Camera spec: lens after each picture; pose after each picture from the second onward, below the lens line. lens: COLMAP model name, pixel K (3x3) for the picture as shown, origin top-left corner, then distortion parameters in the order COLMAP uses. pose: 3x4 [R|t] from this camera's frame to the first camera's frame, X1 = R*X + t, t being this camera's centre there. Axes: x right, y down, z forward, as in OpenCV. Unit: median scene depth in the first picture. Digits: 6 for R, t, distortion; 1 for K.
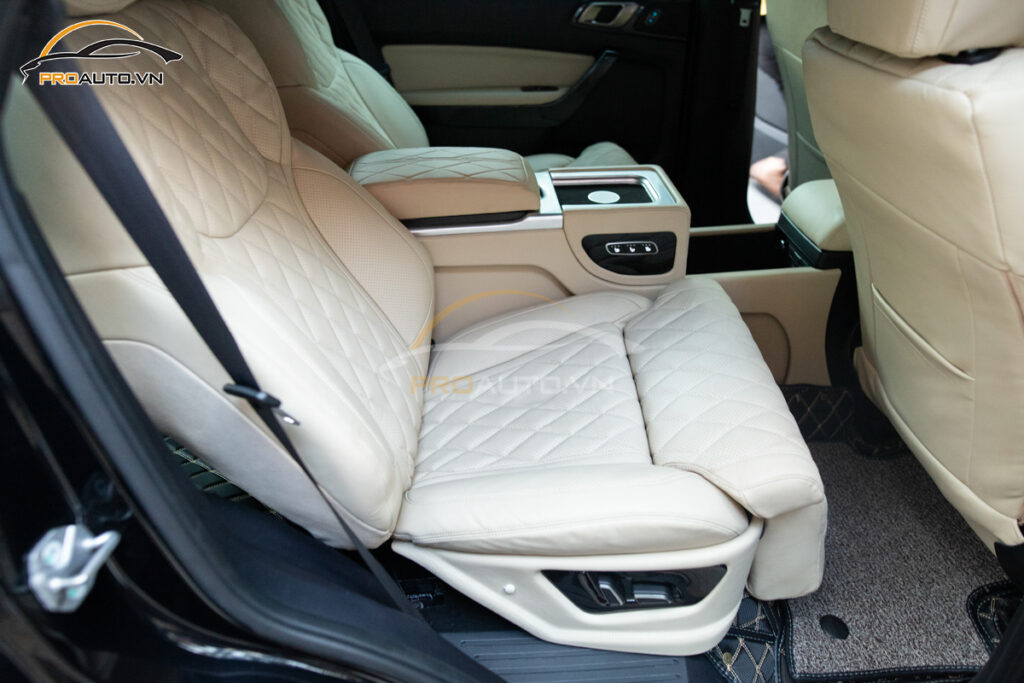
lens RADIAL K [[719.0, 0, 524.6], [0, 719.0, 334.9], [0, 0, 1]] dist [-0.074951, 0.062038]
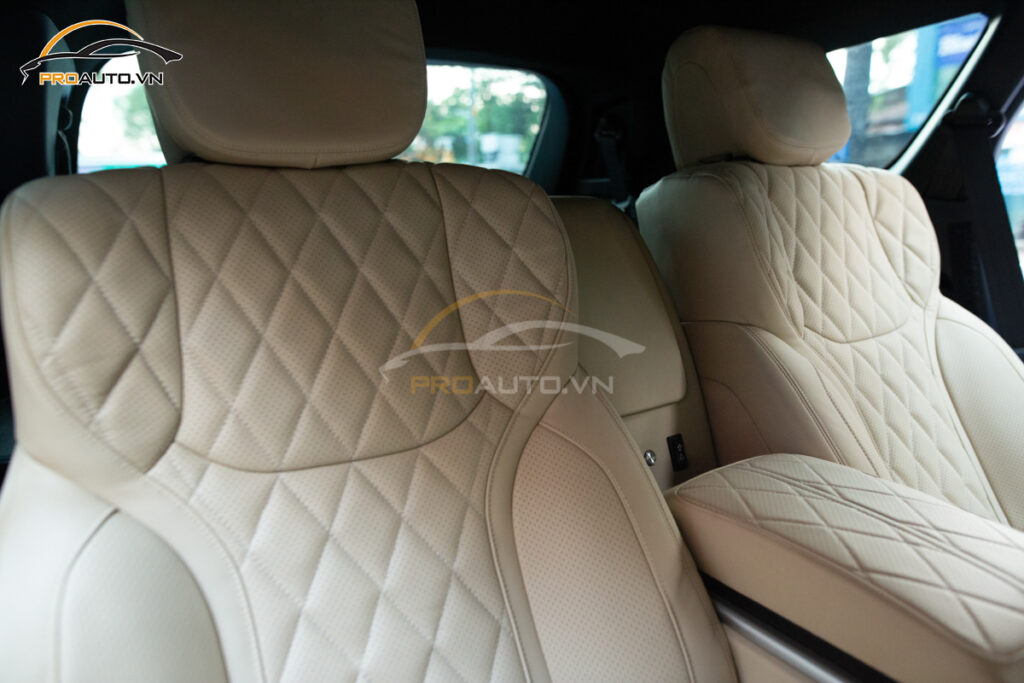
lens RADIAL K [[701.2, 0, 512.0], [0, 701.2, 341.5], [0, 0, 1]] dist [-0.057994, 0.041866]
pose [[0.444309, 0.192073, -0.875041, 0.183645], [-0.458369, 0.887956, -0.037833, -0.249176], [0.769732, 0.417902, 0.482567, 0.613796]]
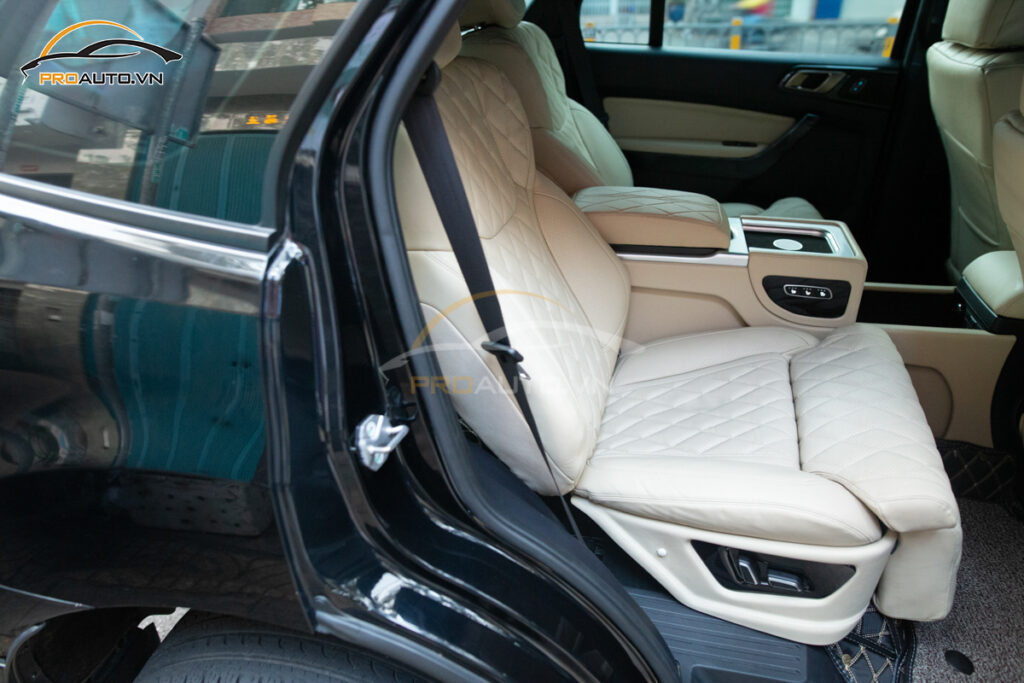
lens RADIAL K [[701.2, 0, 512.0], [0, 701.2, 341.5], [0, 0, 1]] dist [-0.057994, 0.041866]
pose [[0.959871, 0.137453, -0.244445, -0.021464], [-0.147081, 0.988891, -0.021489, 0.055290], [0.238776, 0.056580, 0.969425, -0.188246]]
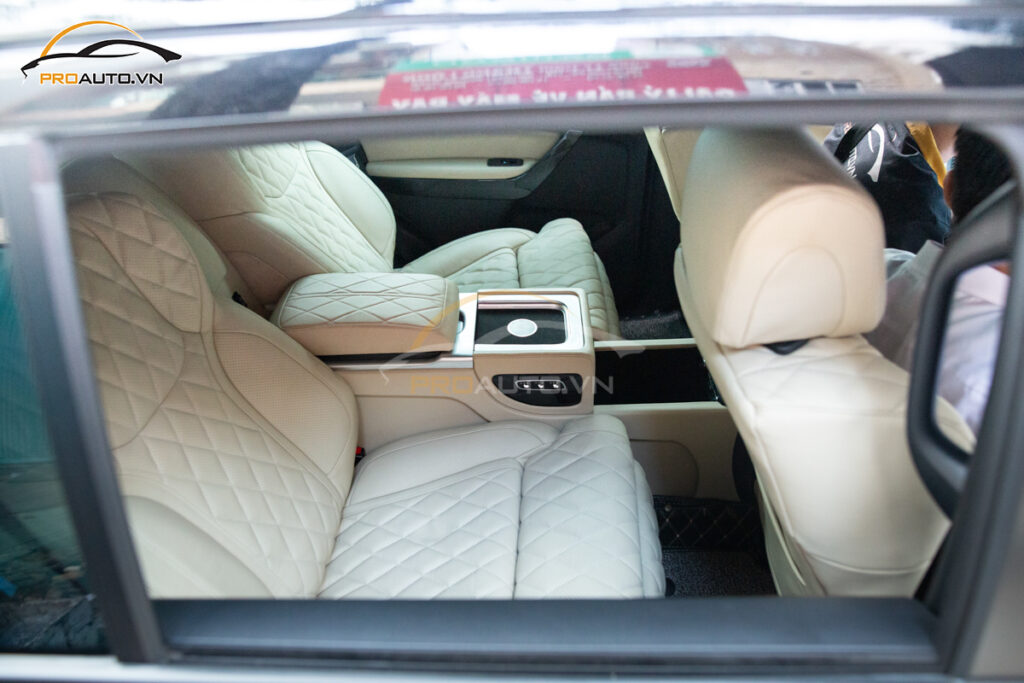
lens RADIAL K [[701.2, 0, 512.0], [0, 701.2, 341.5], [0, 0, 1]] dist [-0.057994, 0.041866]
pose [[0.995970, 0.047537, -0.076058, 0.208749], [-0.040237, 0.994684, 0.094788, -0.321449], [0.080160, -0.091345, 0.992588, -0.040629]]
